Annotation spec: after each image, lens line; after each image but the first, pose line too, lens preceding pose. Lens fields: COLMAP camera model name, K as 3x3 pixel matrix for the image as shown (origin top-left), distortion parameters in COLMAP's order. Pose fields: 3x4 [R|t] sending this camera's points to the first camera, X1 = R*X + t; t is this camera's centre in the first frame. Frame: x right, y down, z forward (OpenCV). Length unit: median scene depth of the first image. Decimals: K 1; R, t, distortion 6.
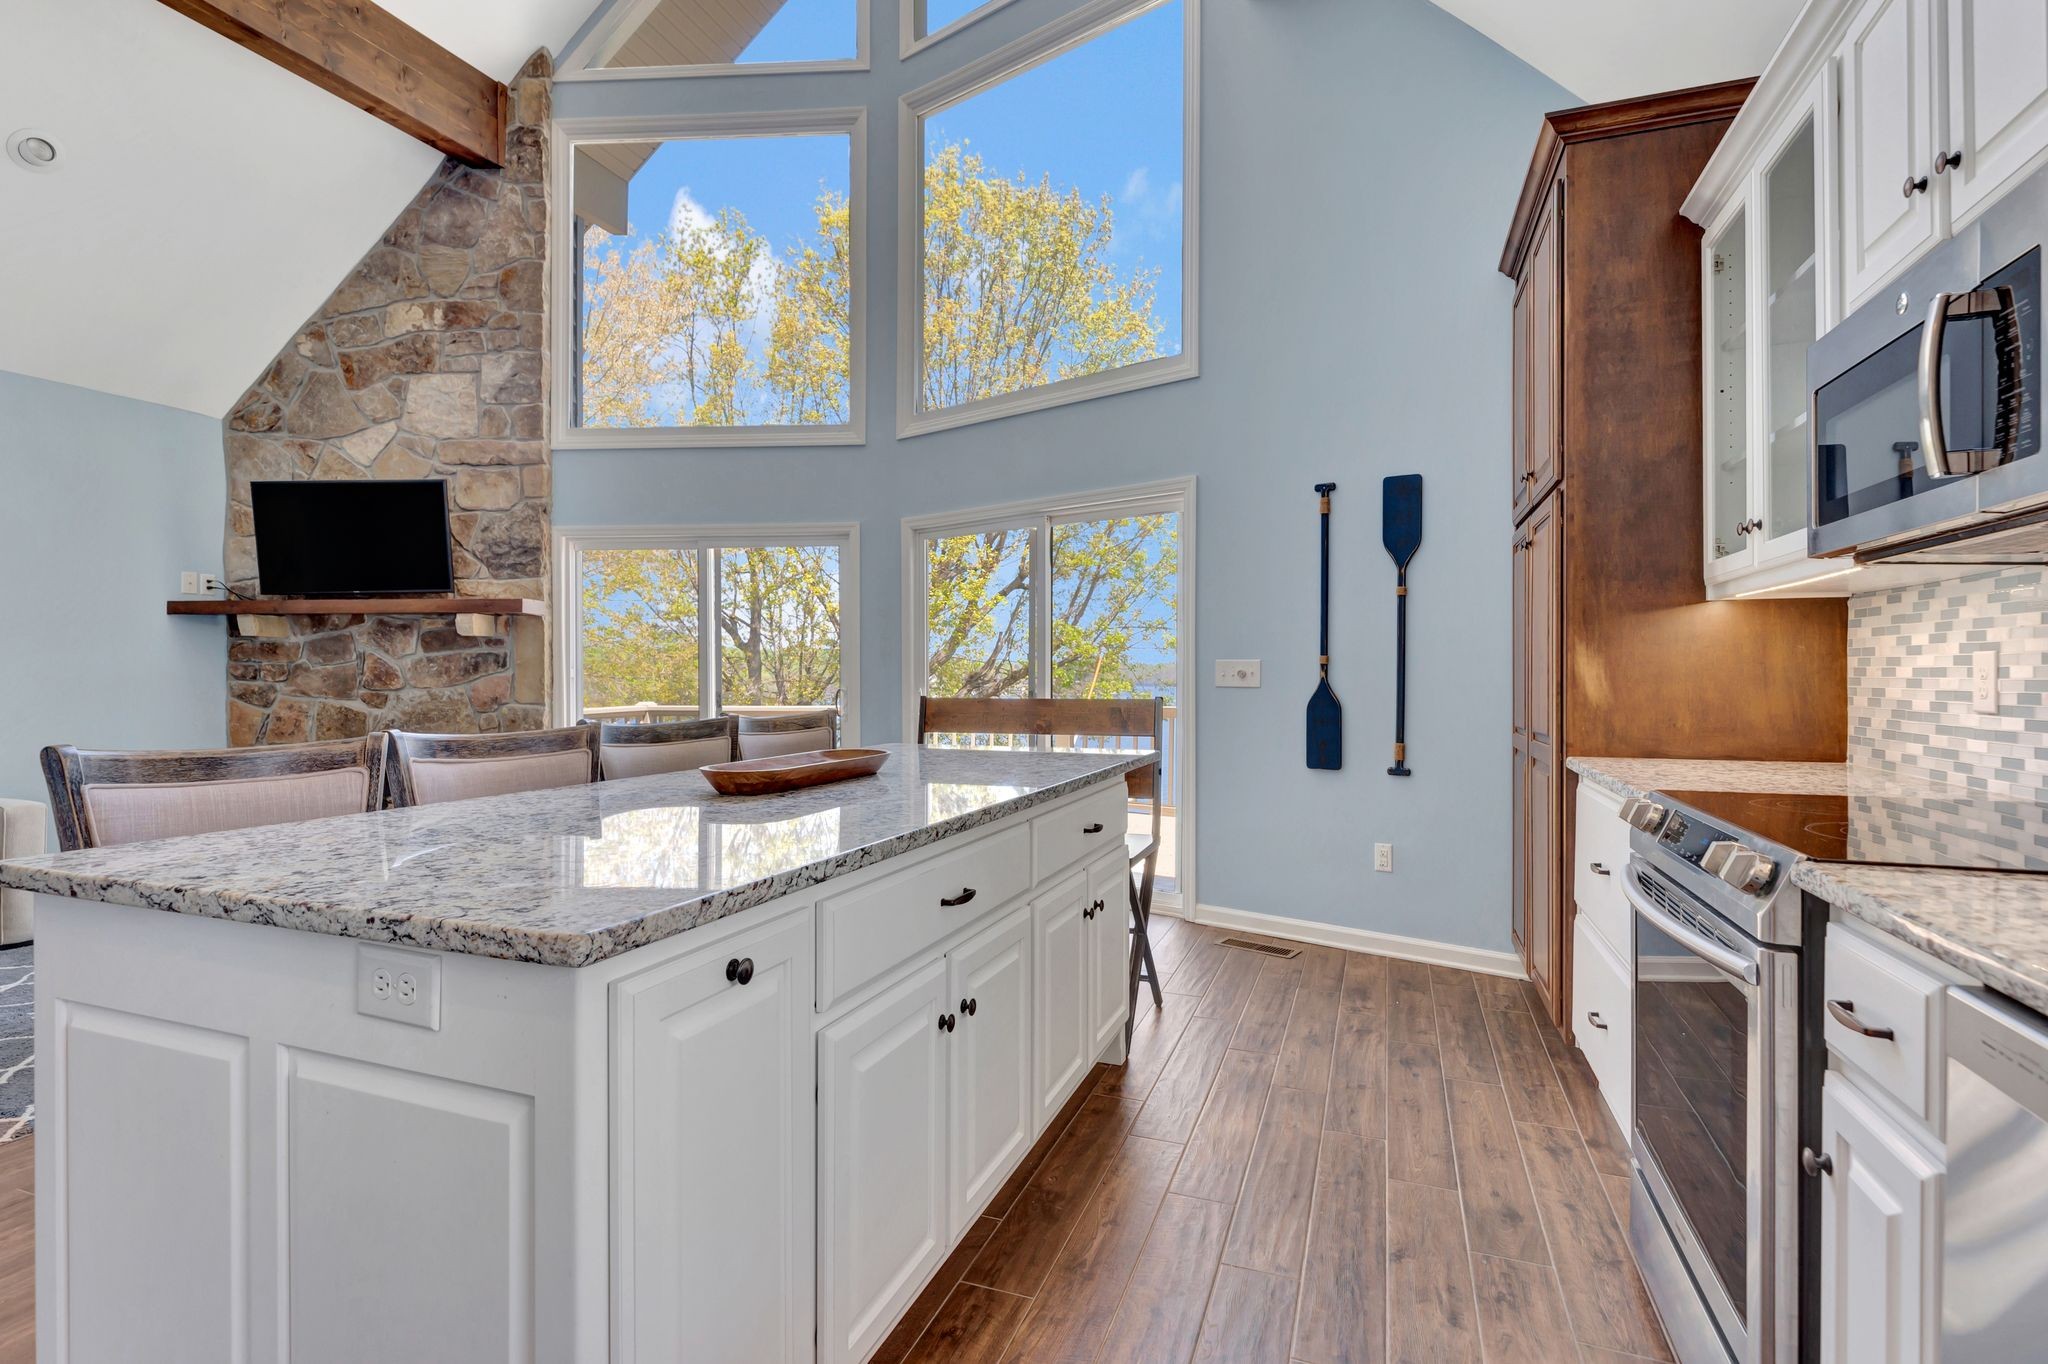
lens RADIAL K [[981.2, 0, 1008.4], [0, 981.2, 680.9], [0, 0, 1]] dist [-0.002406, 0.001629]
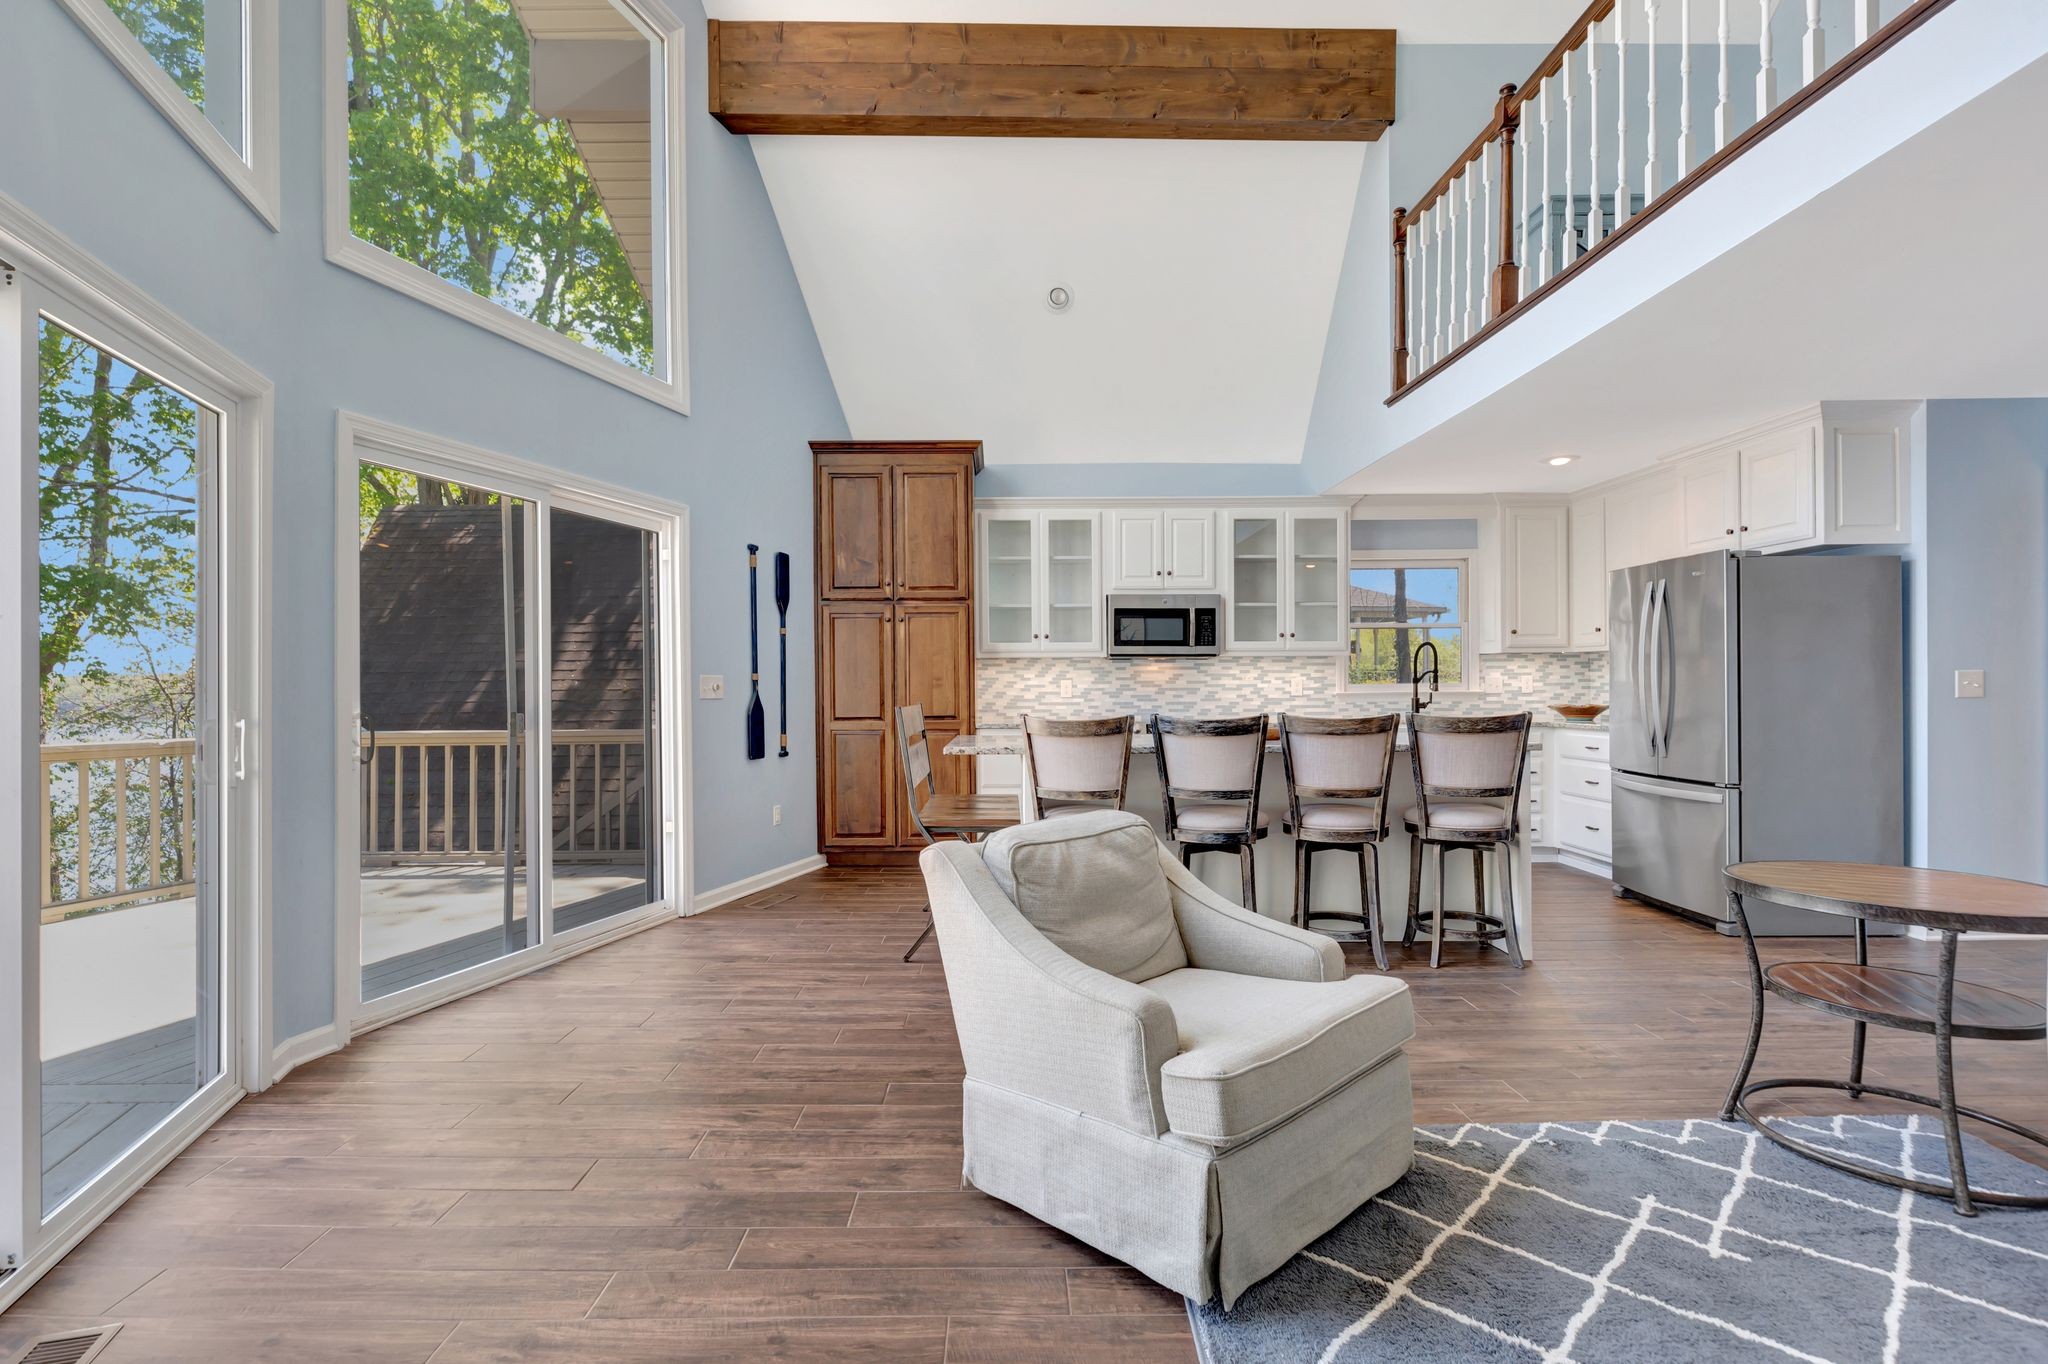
lens RADIAL K [[981.2, 0, 1011.6], [0, 981.2, 684.2], [0, 0, 1]] dist [-0.002406, 0.001629]
pose [[-0.361461, 0.006661, 0.932363, -0.776388], [0.010721, 0.999938, -0.002987, -0.002726], [-0.932326, 0.008916, -0.361510, 0.859174]]
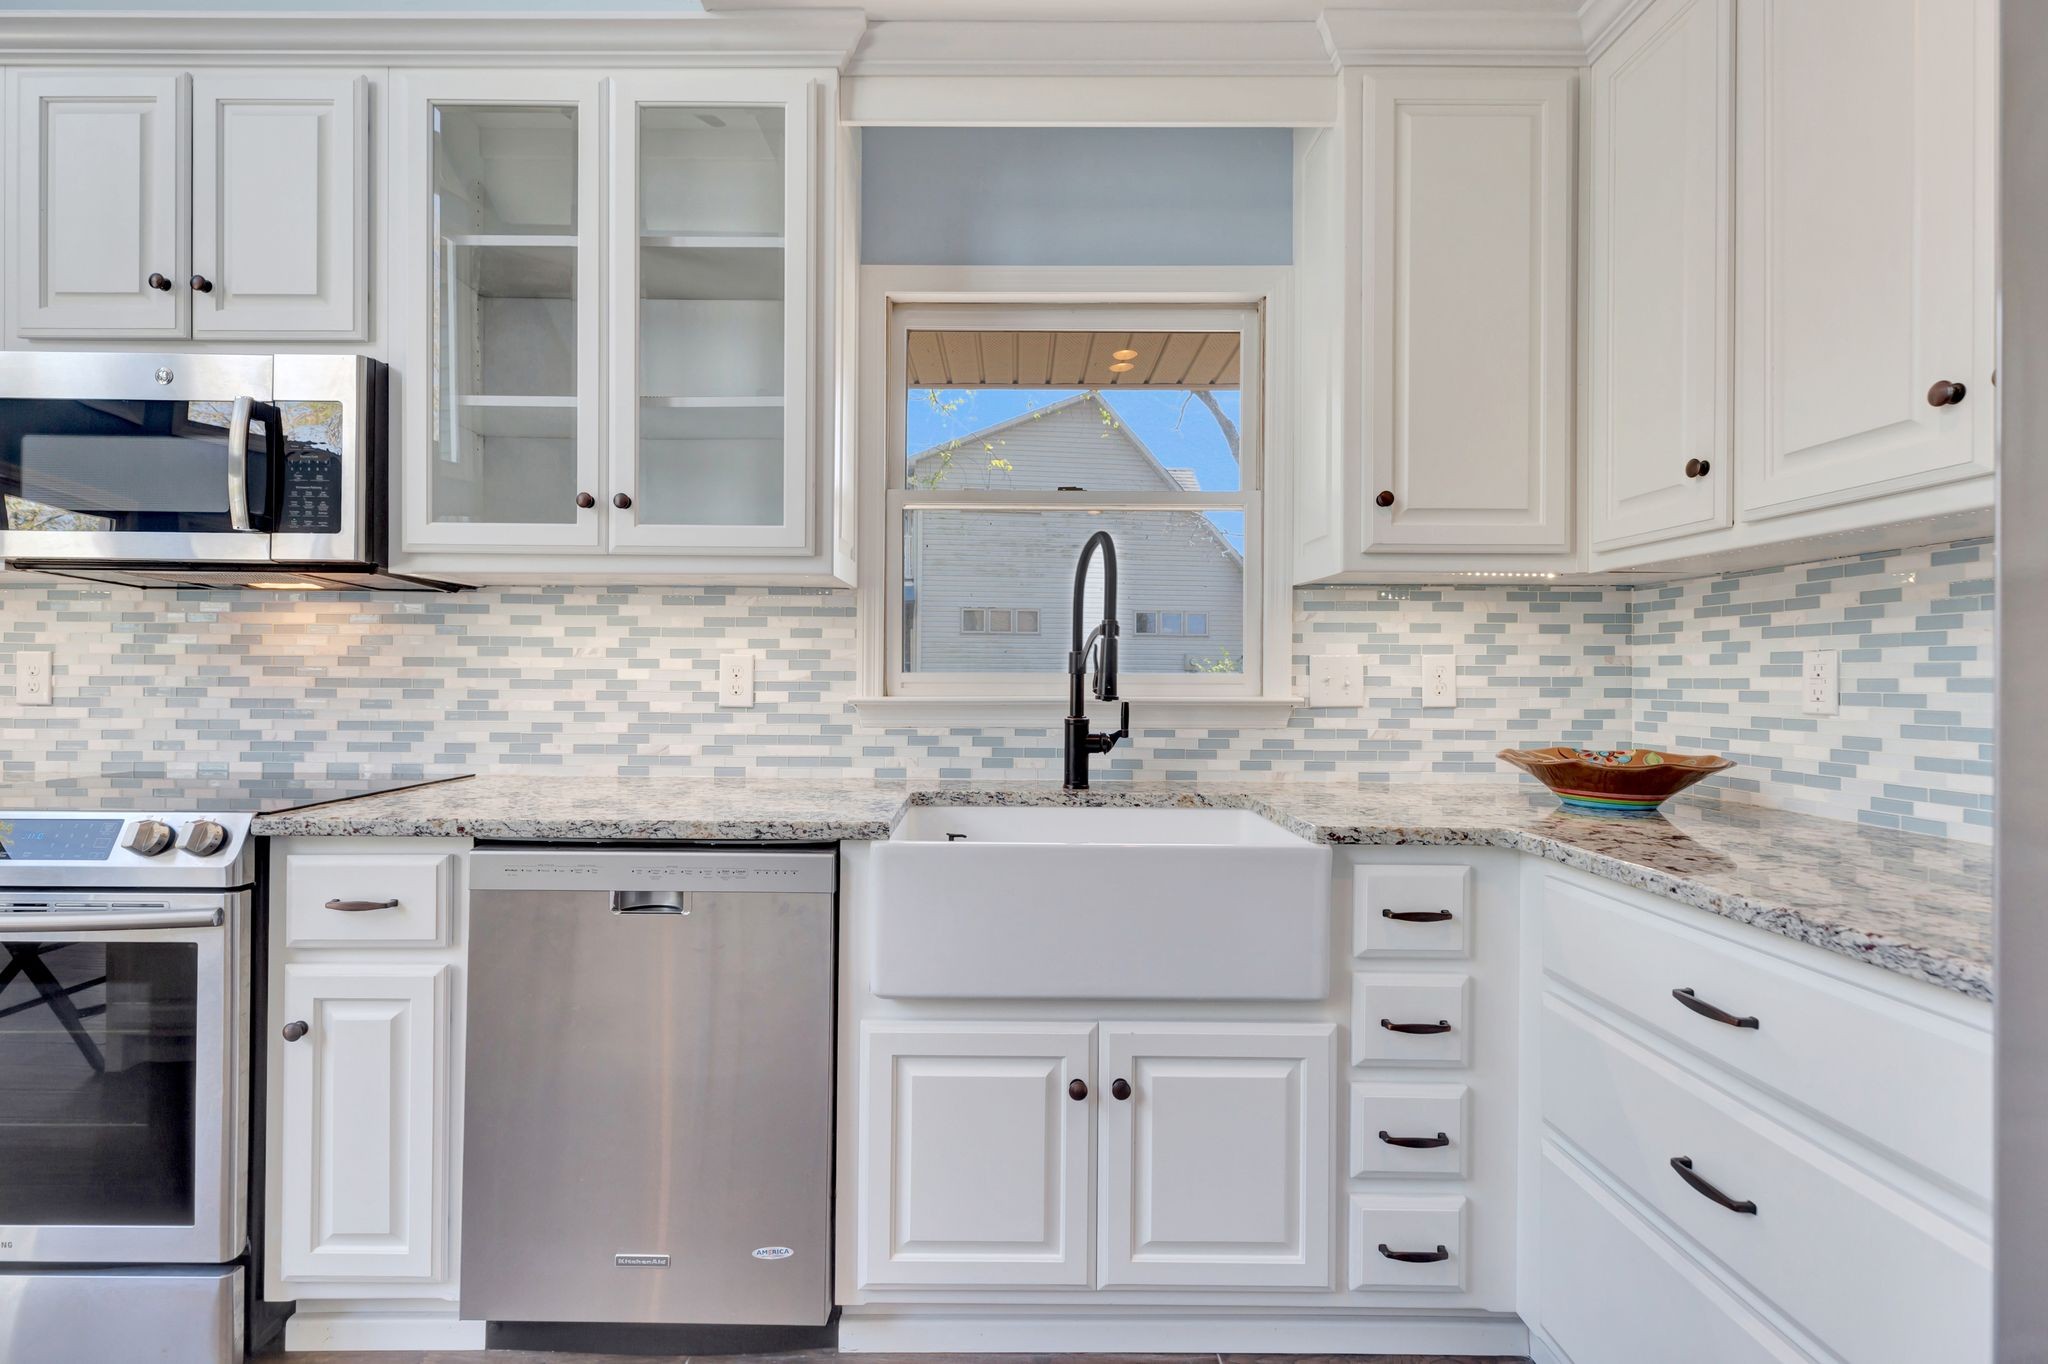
lens RADIAL K [[924.9, 0, 1003.7], [0, 924.9, 672.1], [0, 0, 1]] dist [0.005310, -0.001904]
pose [[-0.359935, 0.004190, 0.932968, -0.152936], [-0.001331, 0.999987, -0.005005, -0.000537], [-0.932976, -0.003044, -0.359925, 0.113938]]
